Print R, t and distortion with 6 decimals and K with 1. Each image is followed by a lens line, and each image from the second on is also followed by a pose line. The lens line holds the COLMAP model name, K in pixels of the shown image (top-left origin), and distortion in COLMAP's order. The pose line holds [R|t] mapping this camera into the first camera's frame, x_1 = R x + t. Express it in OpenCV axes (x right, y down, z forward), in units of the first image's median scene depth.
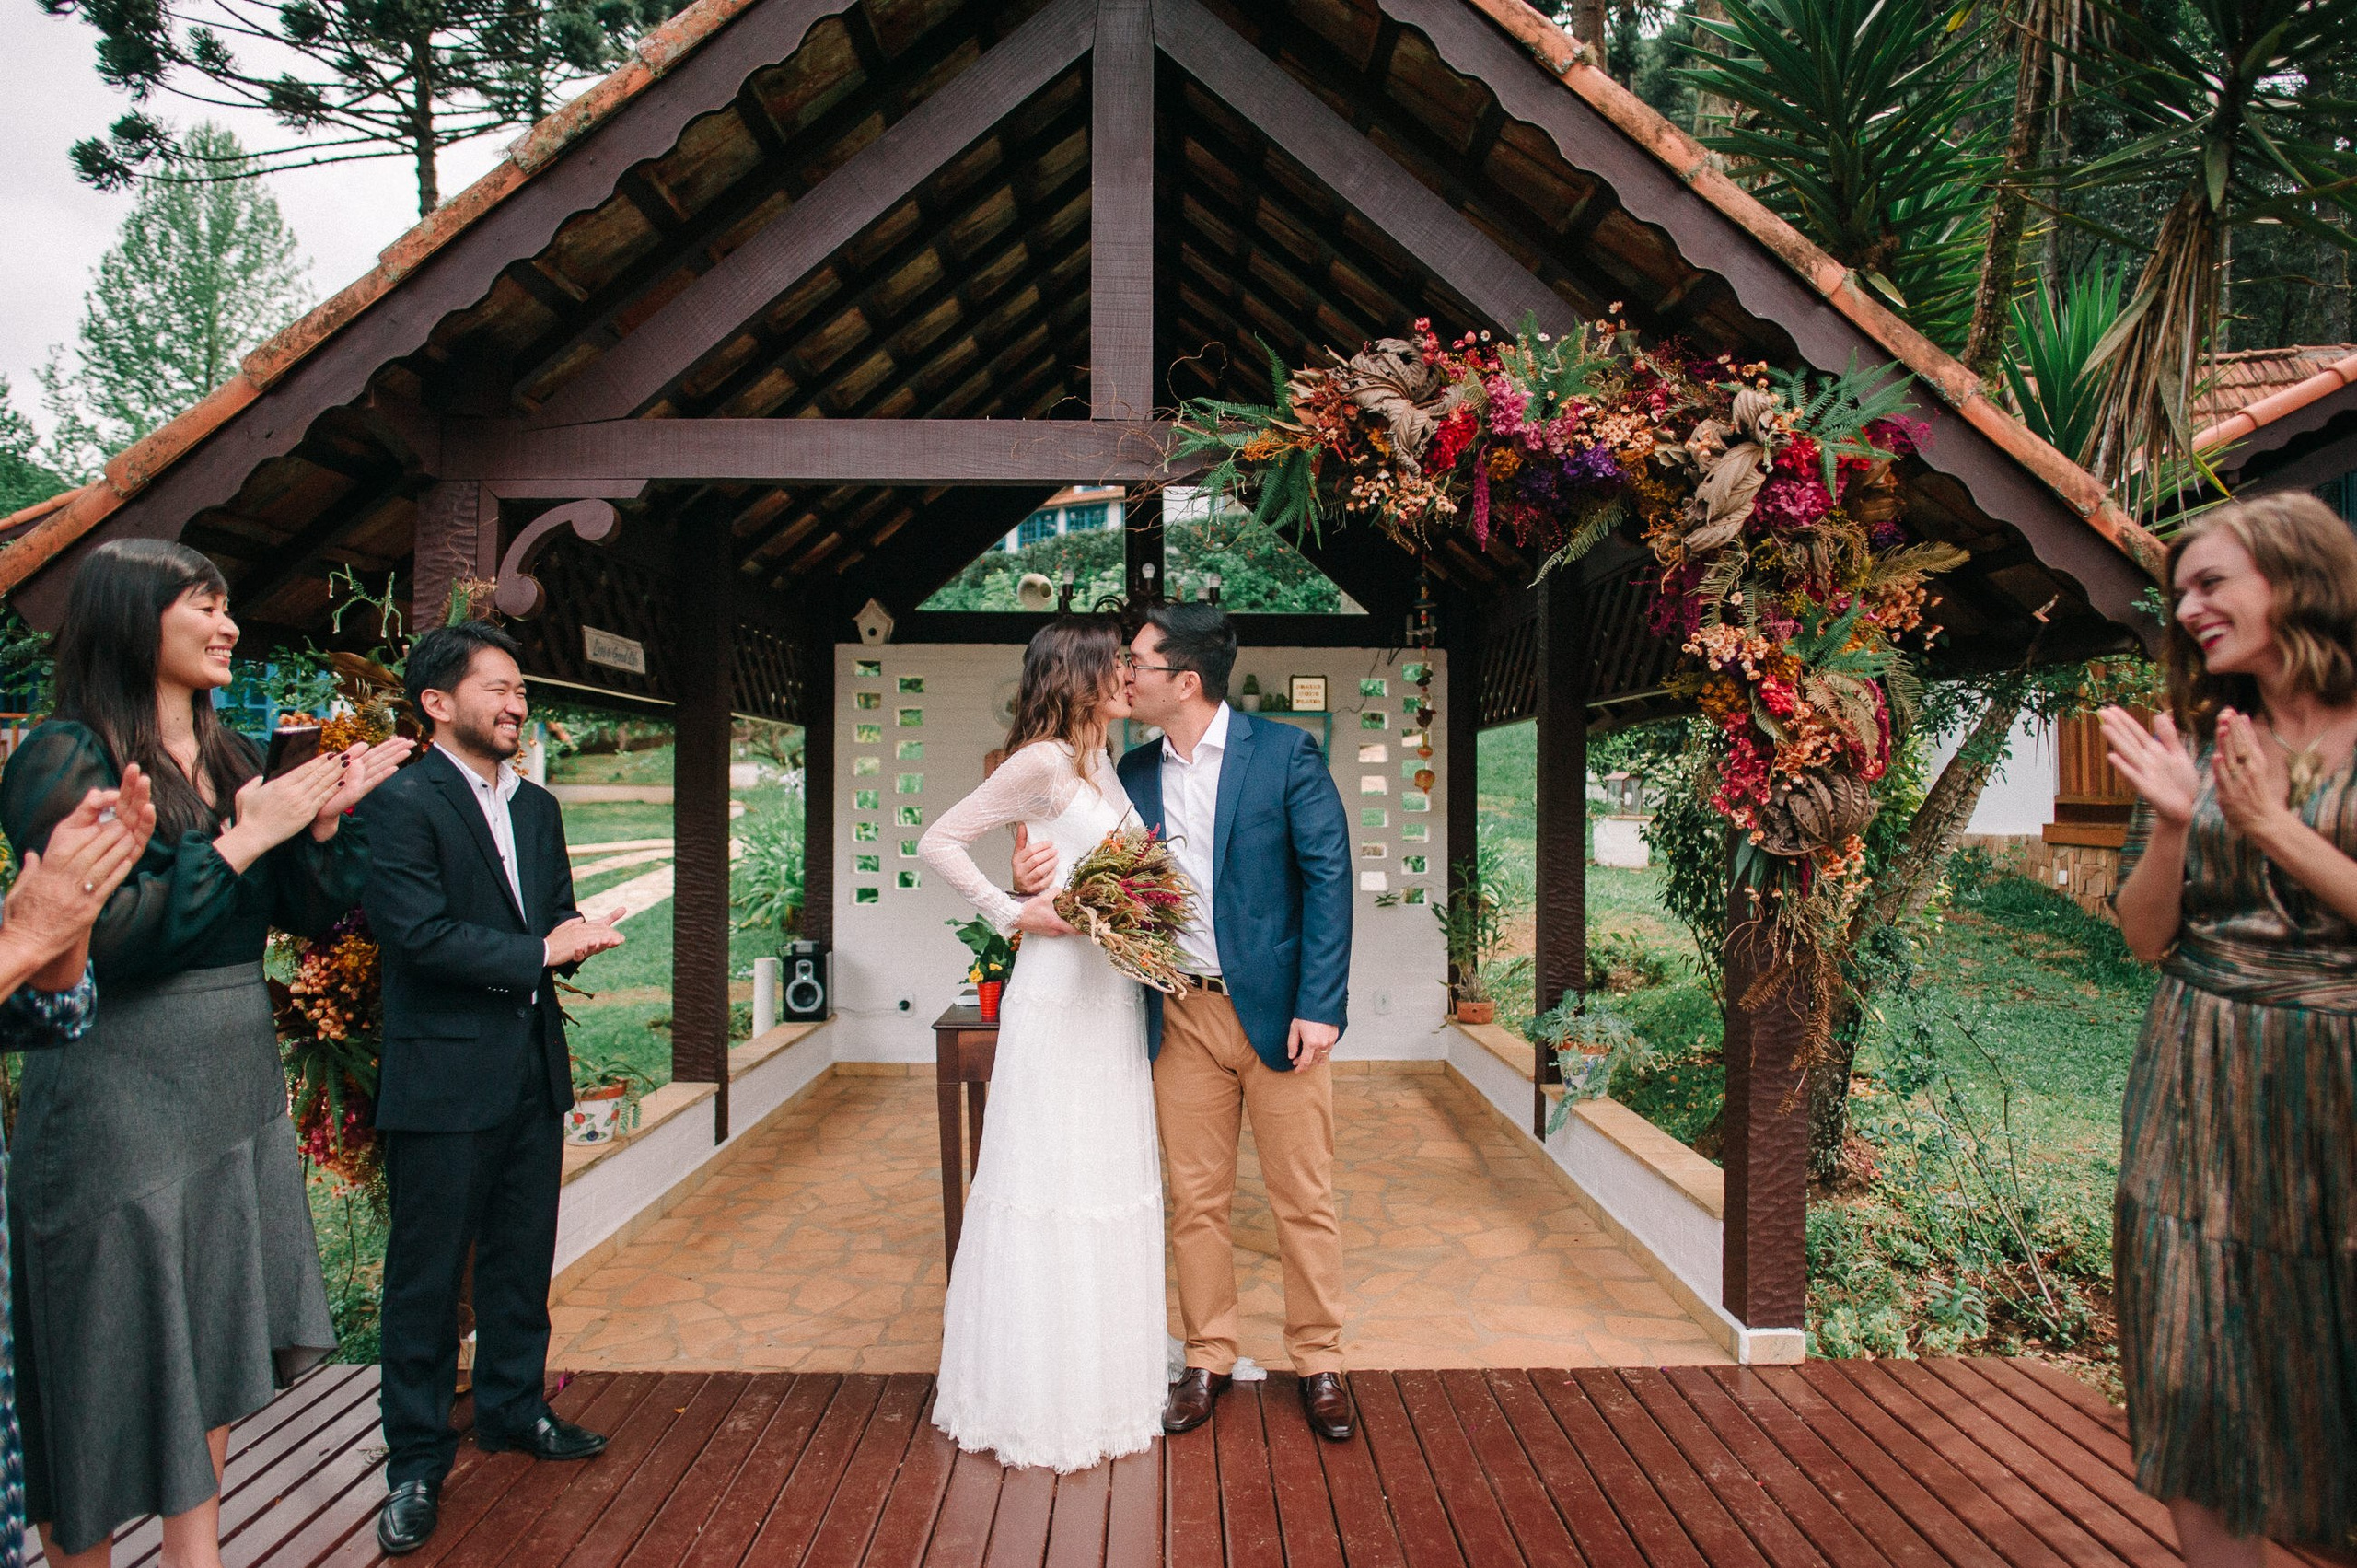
lens RADIAL K [[1358.1, 0, 1182.5], [0, 1358.1, 798.5], [0, 0, 1]] dist [-0.036788, 0.014871]
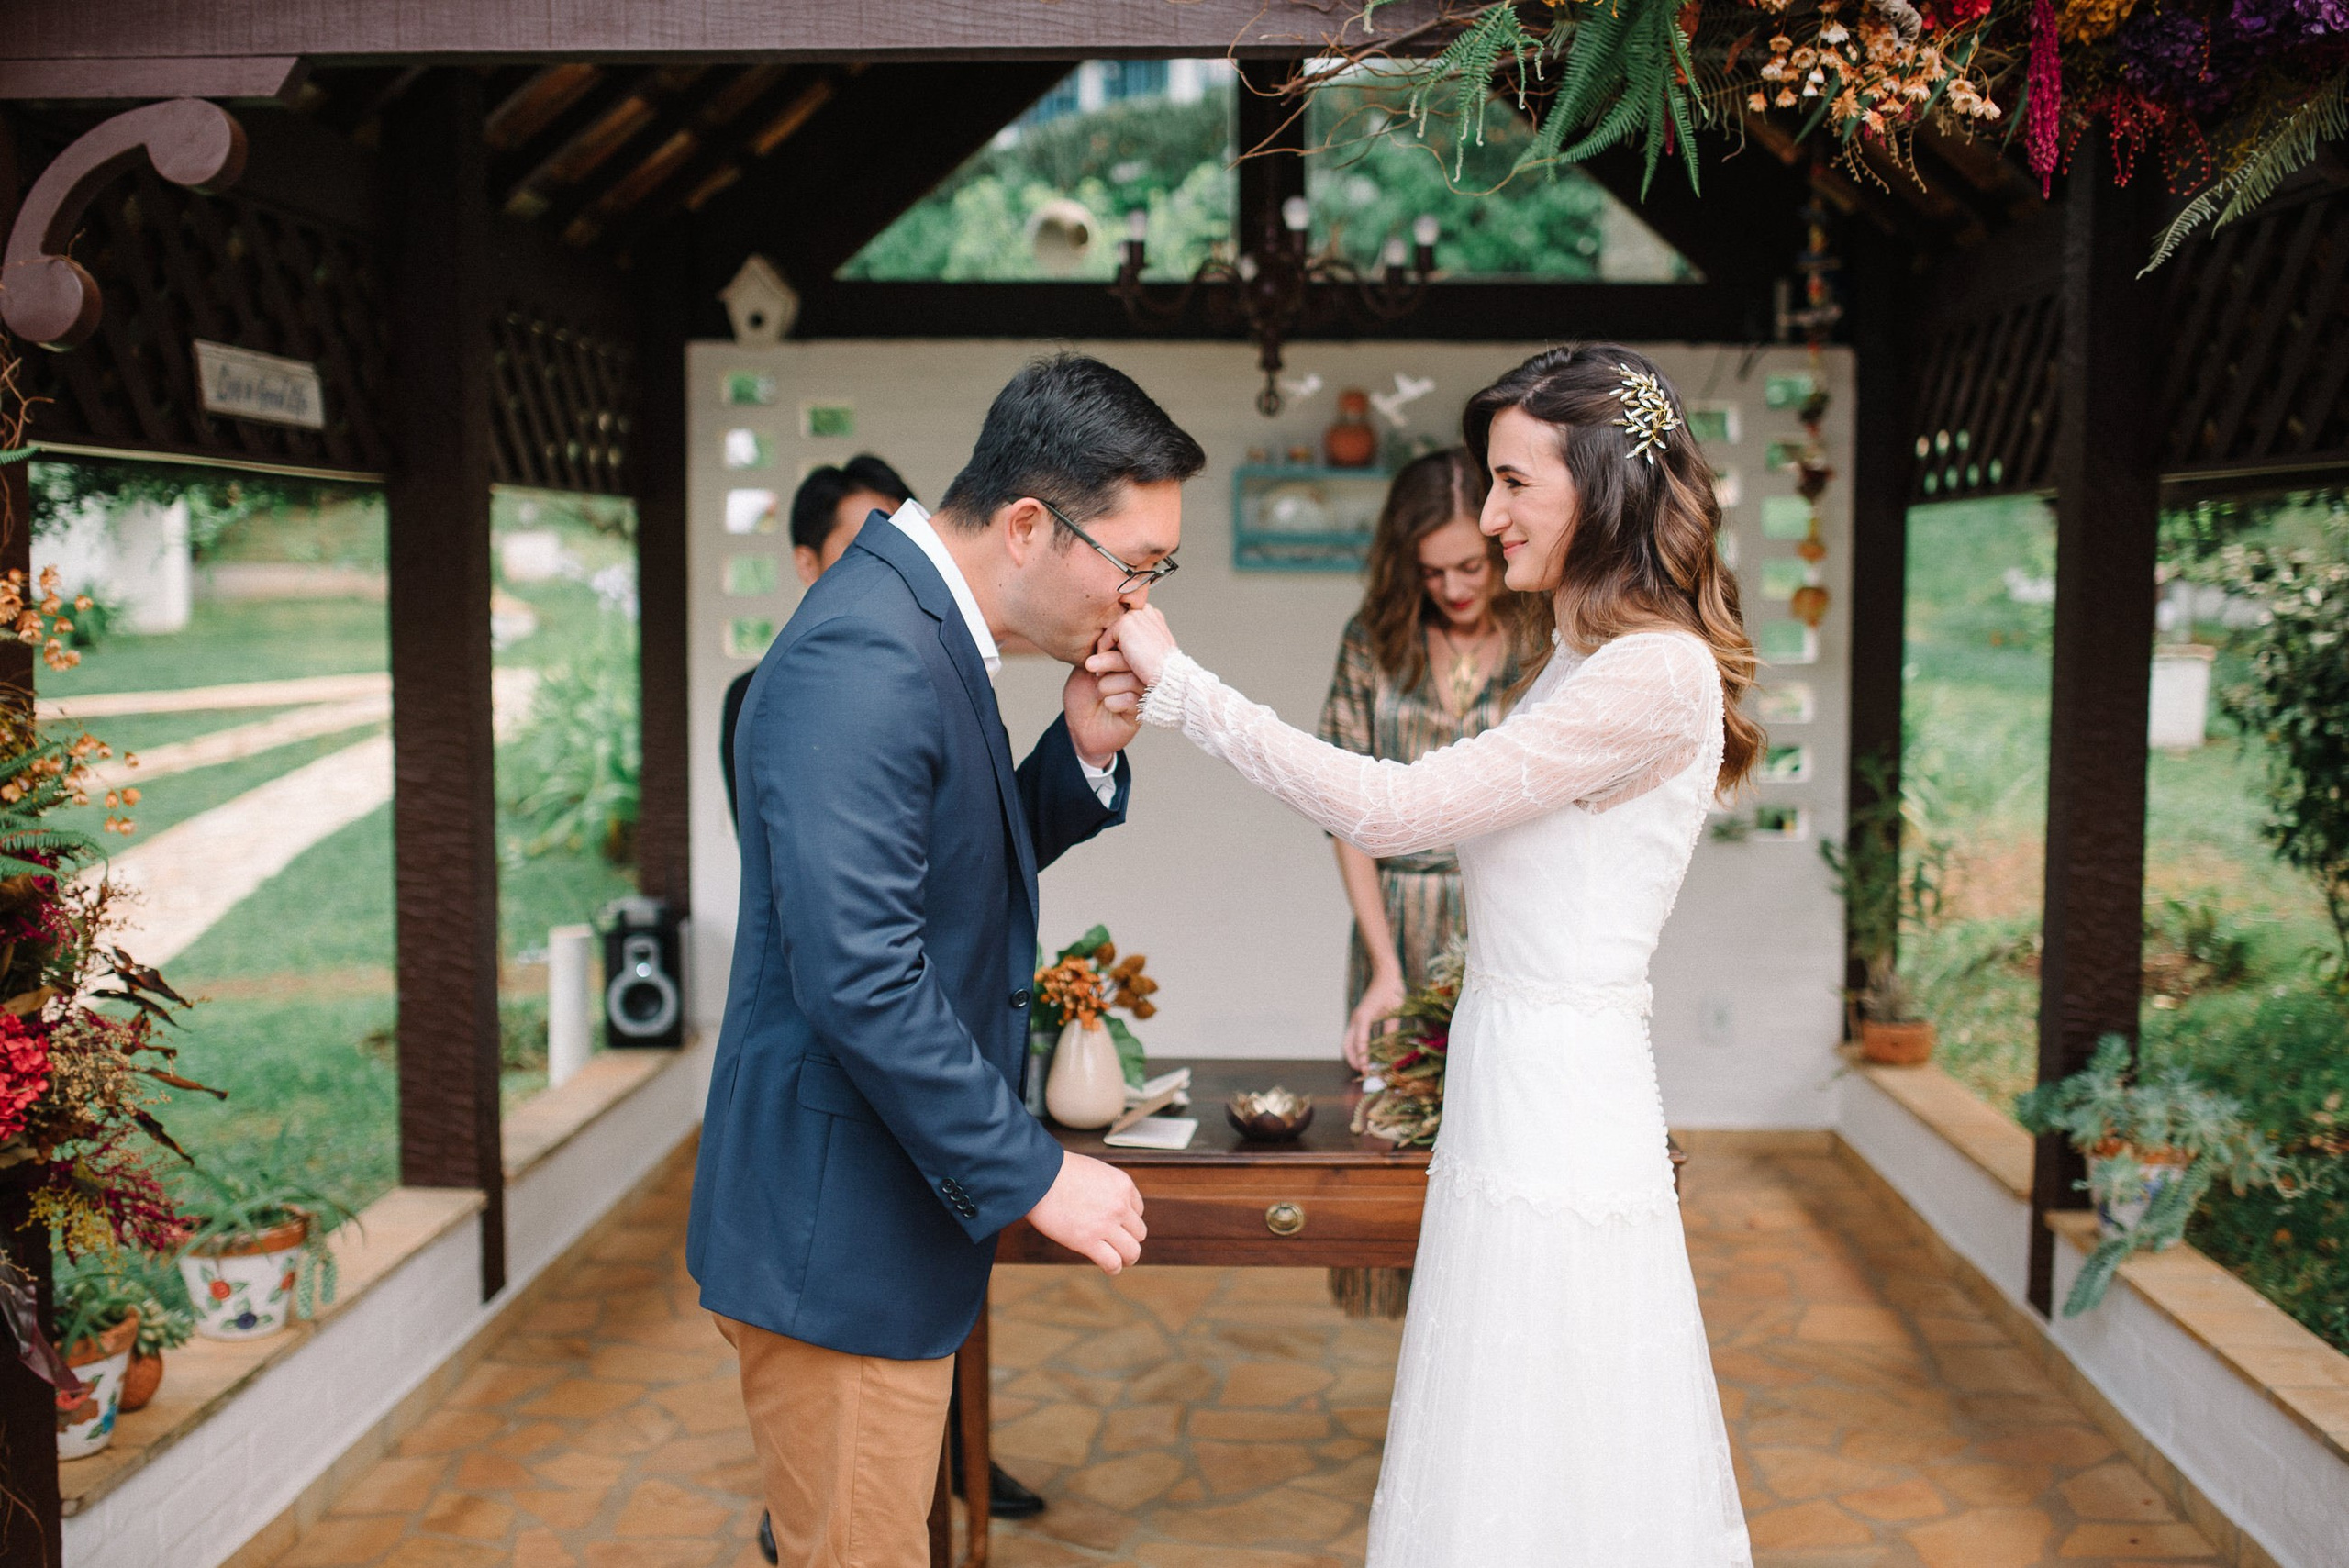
lens RADIAL K [[2391.6, 0, 1174.5], [0, 2391.6, 784.0], [0, 0, 1]] dist [-0.067113, 0.102872]
pose [[0.998595, 0.004386, -0.052806, -0.034341], [0.000239, 0.996185, 0.087263, -0.050321], [0.052987, -0.087153, 0.994785, 0.144693]]
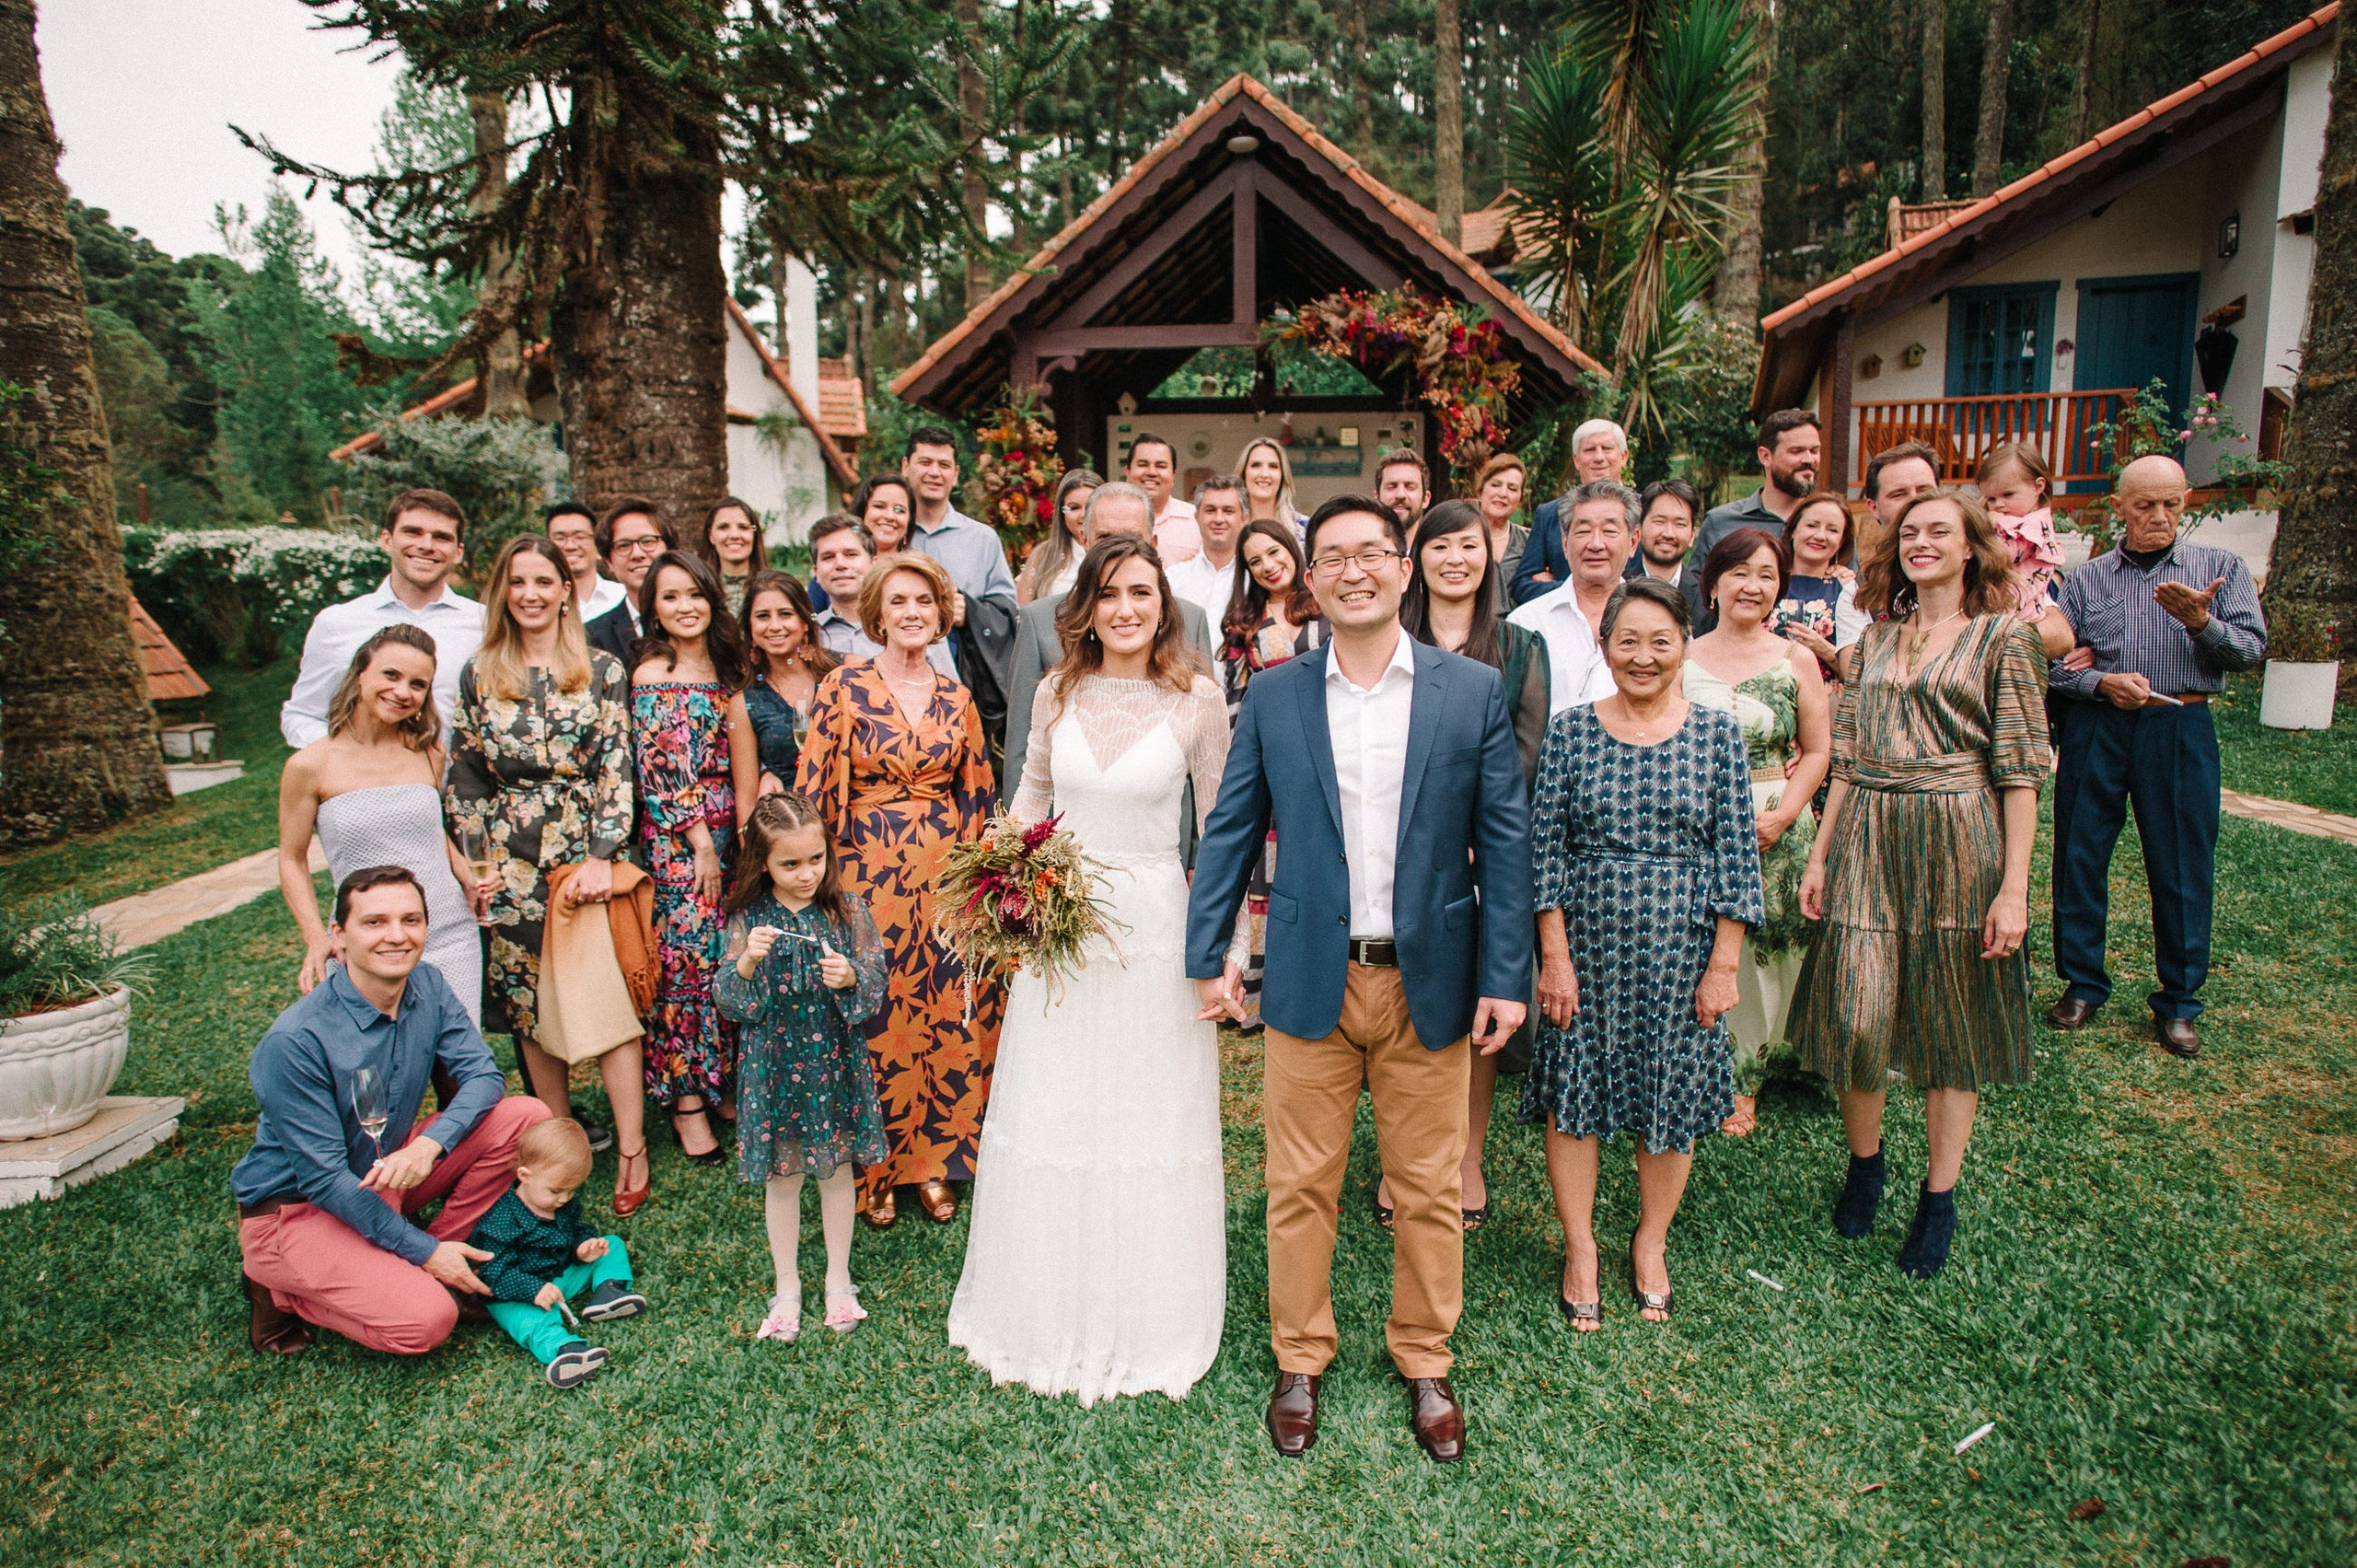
lens RADIAL K [[1358.1, 0, 1182.5], [0, 1358.1, 798.5], [0, 0, 1]] dist [-0.036788, 0.014871]
pose [[0.993209, 0.008232, -0.116056, 0.175954], [0.008325, 0.989909, 0.141457, 0.332504], [0.116050, -0.141462, 0.983118, -2.100376]]
